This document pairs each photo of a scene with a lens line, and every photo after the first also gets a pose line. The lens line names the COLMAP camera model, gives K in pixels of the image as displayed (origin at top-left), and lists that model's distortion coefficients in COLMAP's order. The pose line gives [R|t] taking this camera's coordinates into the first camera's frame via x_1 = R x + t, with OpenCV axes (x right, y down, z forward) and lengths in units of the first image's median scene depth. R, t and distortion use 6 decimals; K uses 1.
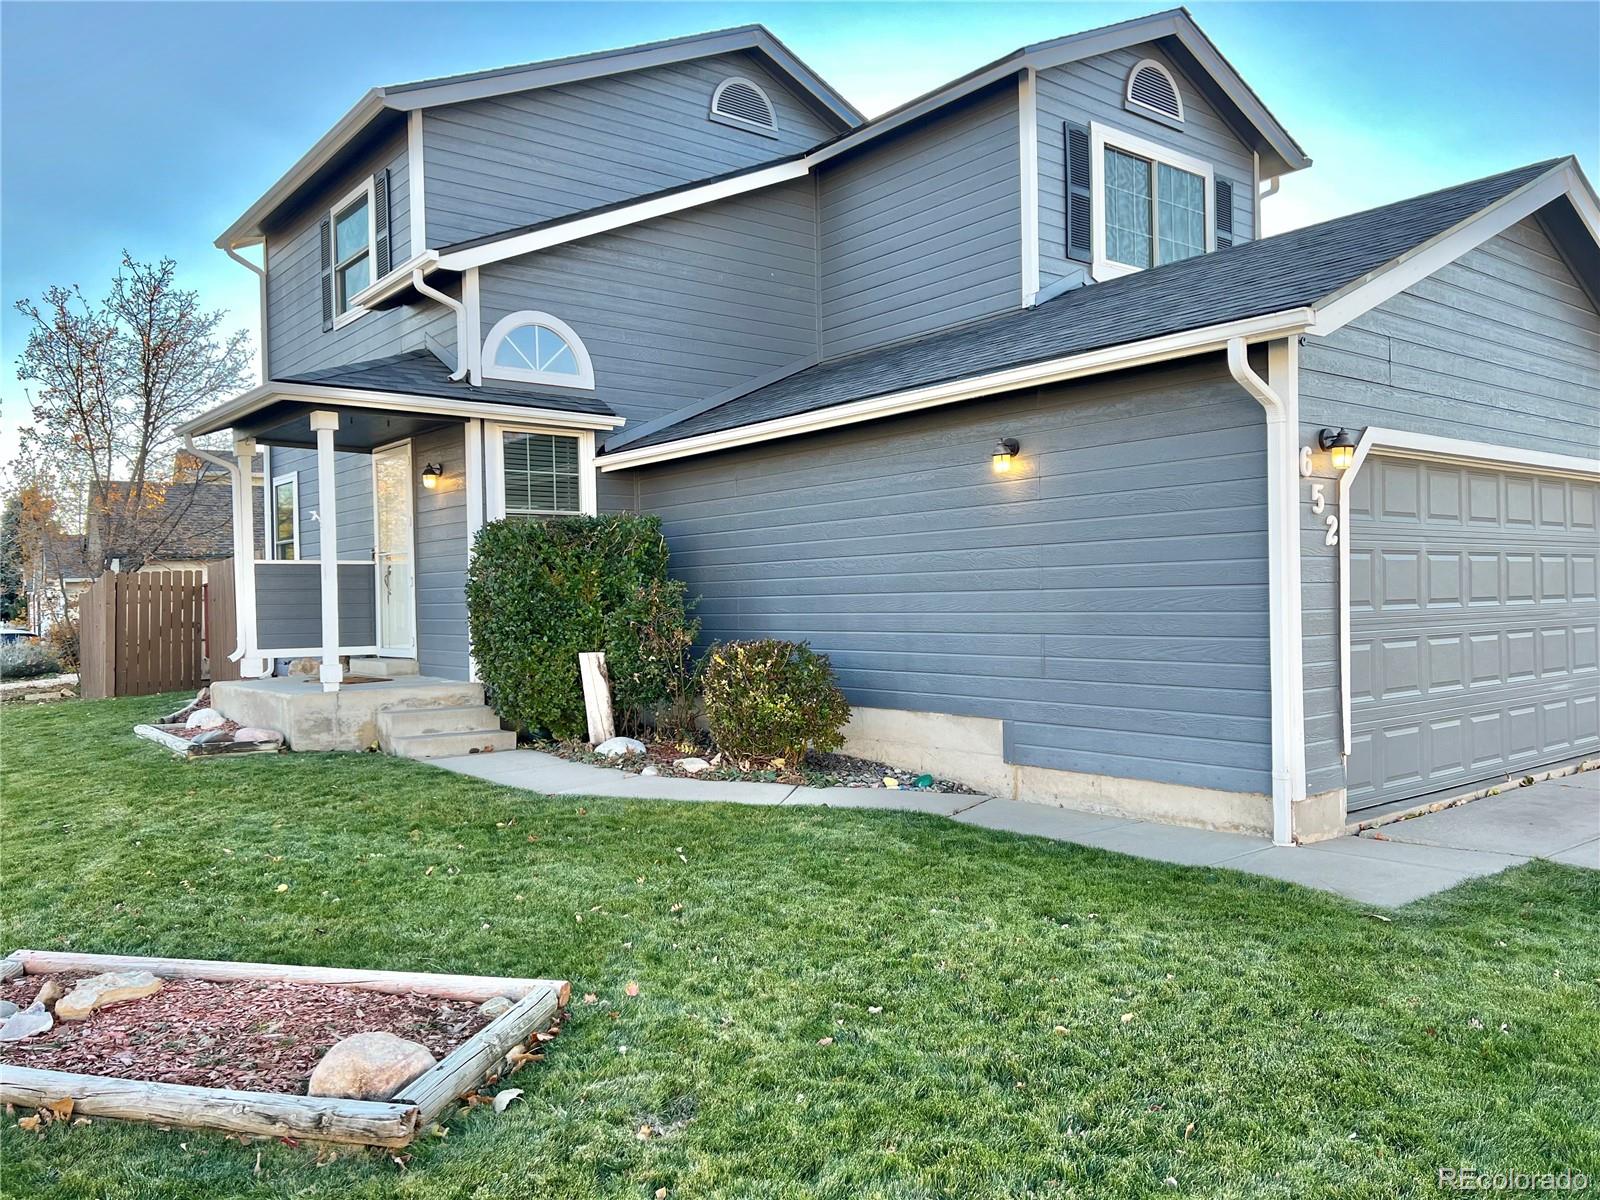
lens RADIAL K [[1204.0, 0, 785.6], [0, 1204.0, 605.2], [0, 0, 1]] dist [0.057692, -0.064960]
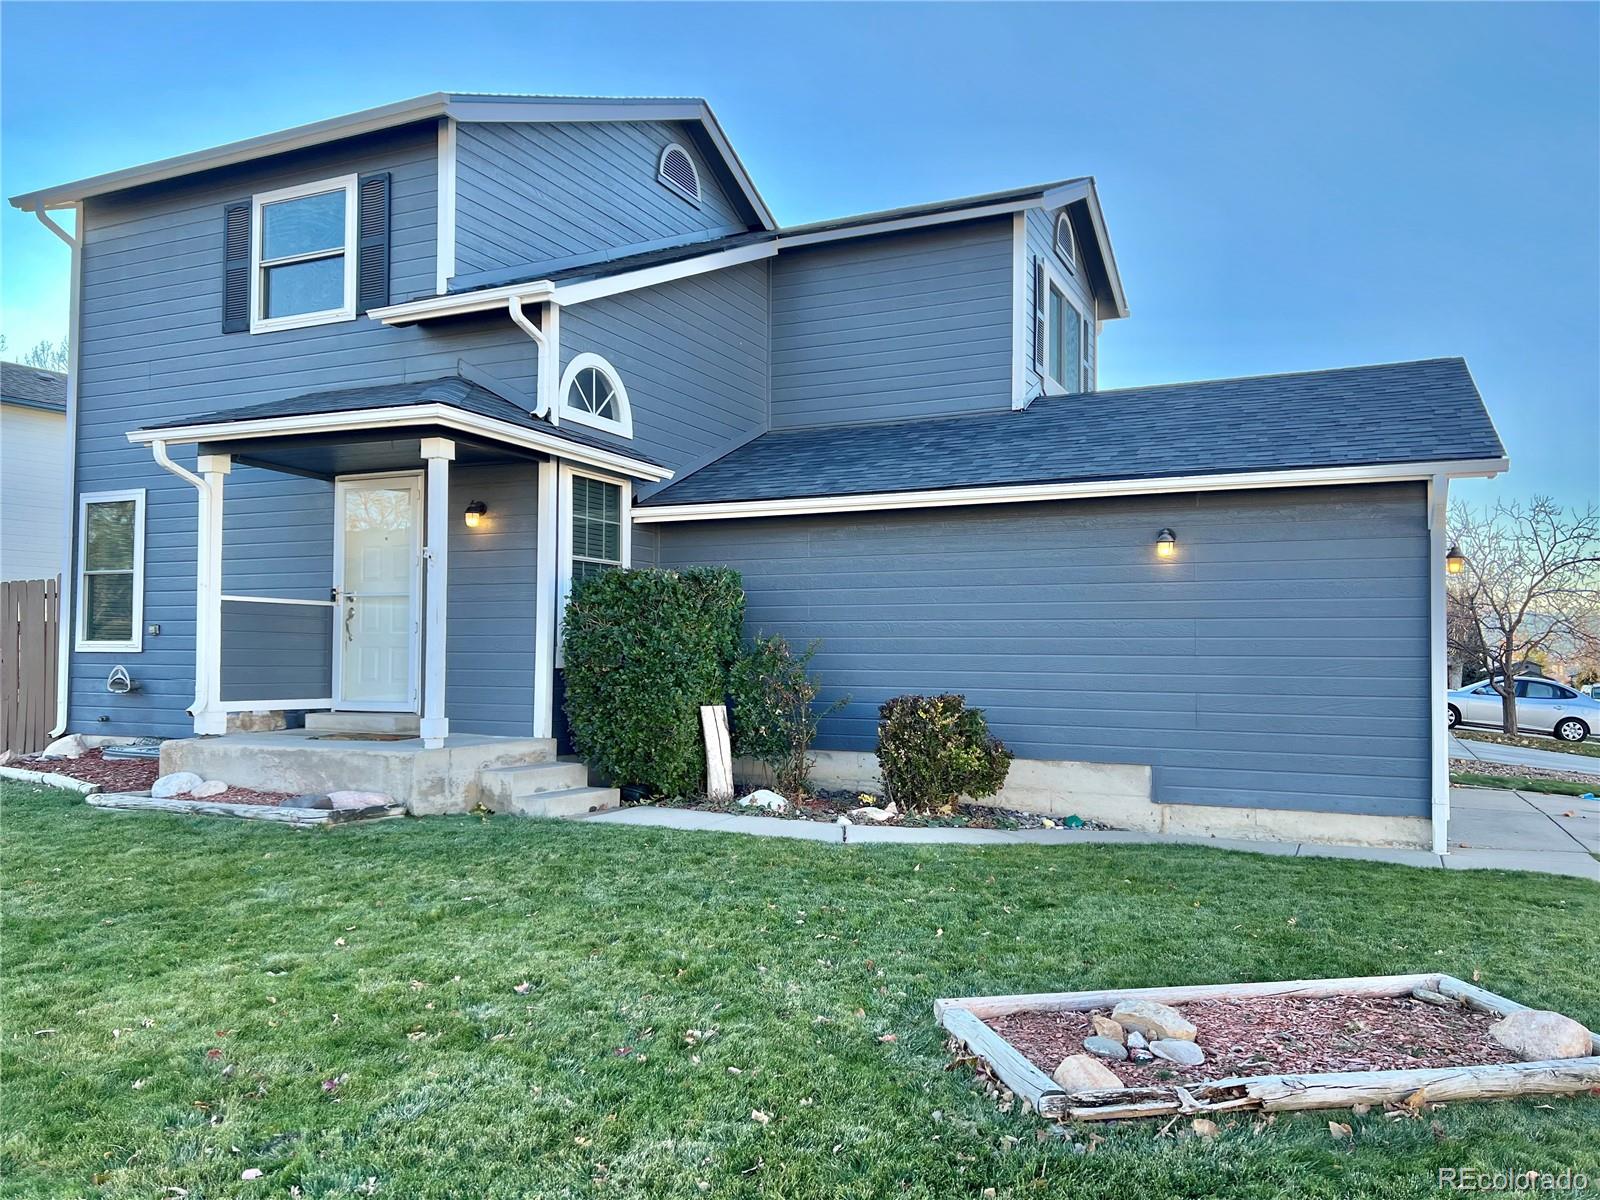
lens RADIAL K [[1204.0, 0, 809.3], [0, 1204.0, 613.2], [0, 0, 1]] dist [0.057692, -0.064960]
pose [[0.893758, 0.040826, 0.446688, -0.520480], [-0.021297, 0.998589, -0.048655, 0.008943], [-0.448044, 0.033973, 0.893366, 0.070910]]
